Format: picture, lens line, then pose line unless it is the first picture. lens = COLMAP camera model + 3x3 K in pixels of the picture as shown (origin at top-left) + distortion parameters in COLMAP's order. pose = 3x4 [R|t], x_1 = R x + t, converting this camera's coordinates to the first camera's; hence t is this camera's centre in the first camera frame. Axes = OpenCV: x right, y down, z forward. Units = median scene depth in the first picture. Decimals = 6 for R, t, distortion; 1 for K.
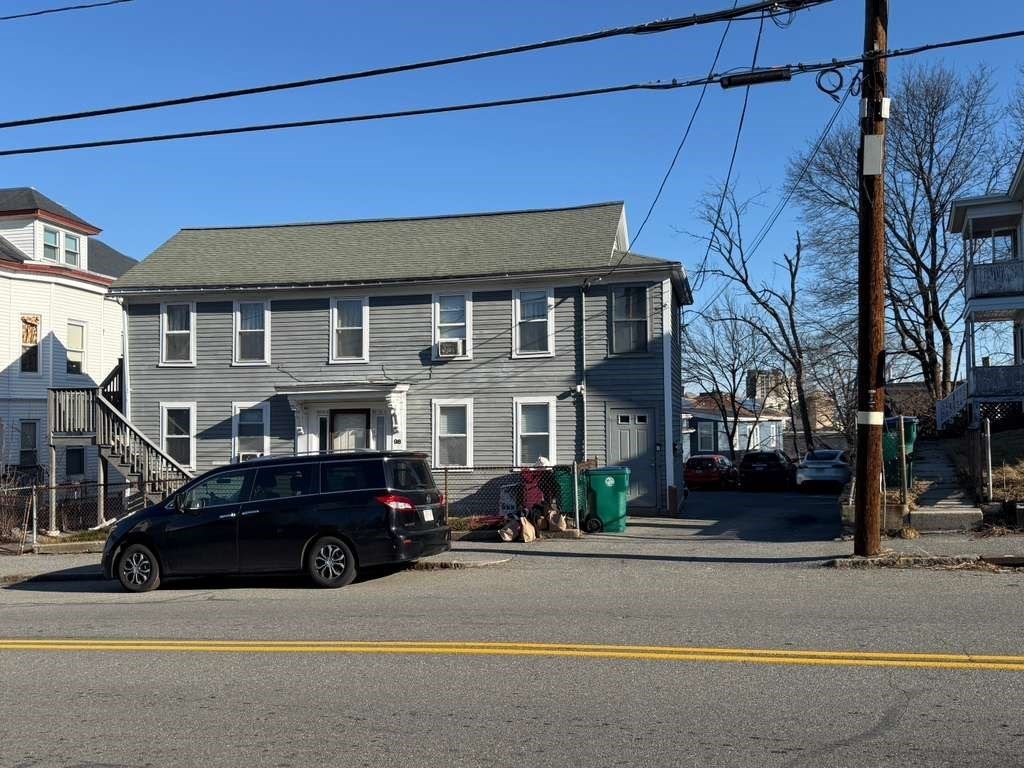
lens RADIAL K [[788.4, 0, 512.0], [0, 788.4, 384.0], [0, 0, 1]] dist [0.113706, -0.177529]
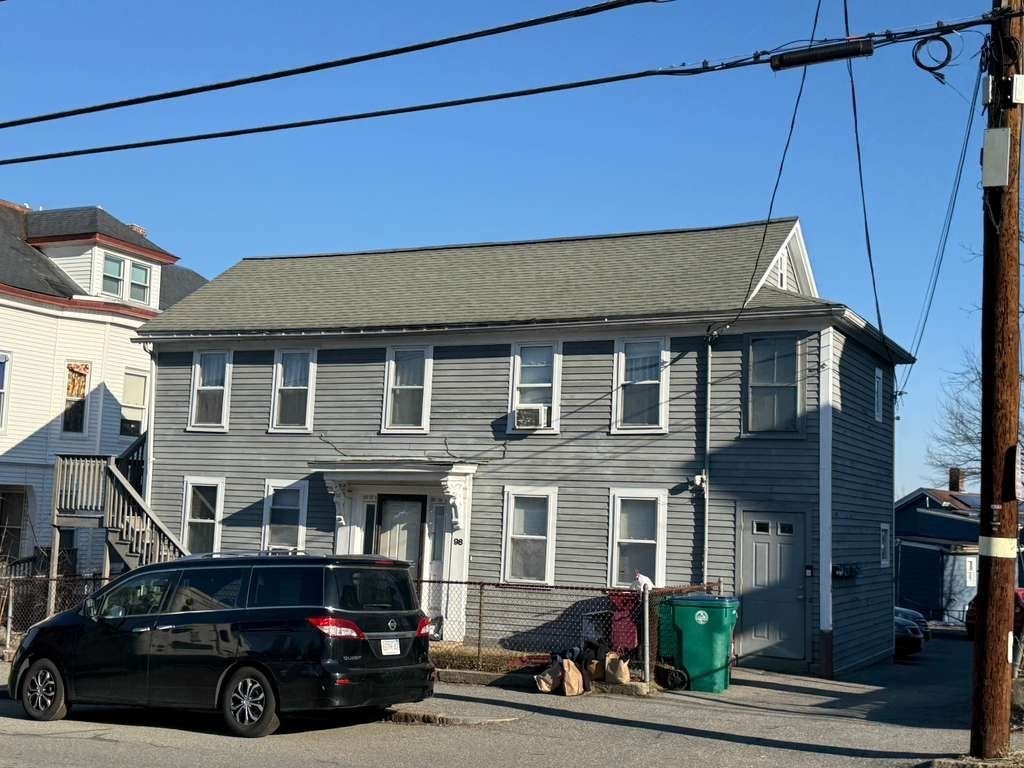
lens RADIAL K [[1084.1, 0, 512.0], [0, 1084.1, 384.0], [0, 0, 1]] dist [0.142023, -0.256702]
pose [[0.977740, 0.021212, -0.208744, 0.116328], [-0.036086, 0.997052, -0.067707, -0.007372], [0.206693, 0.073733, 0.975624, 0.007439]]
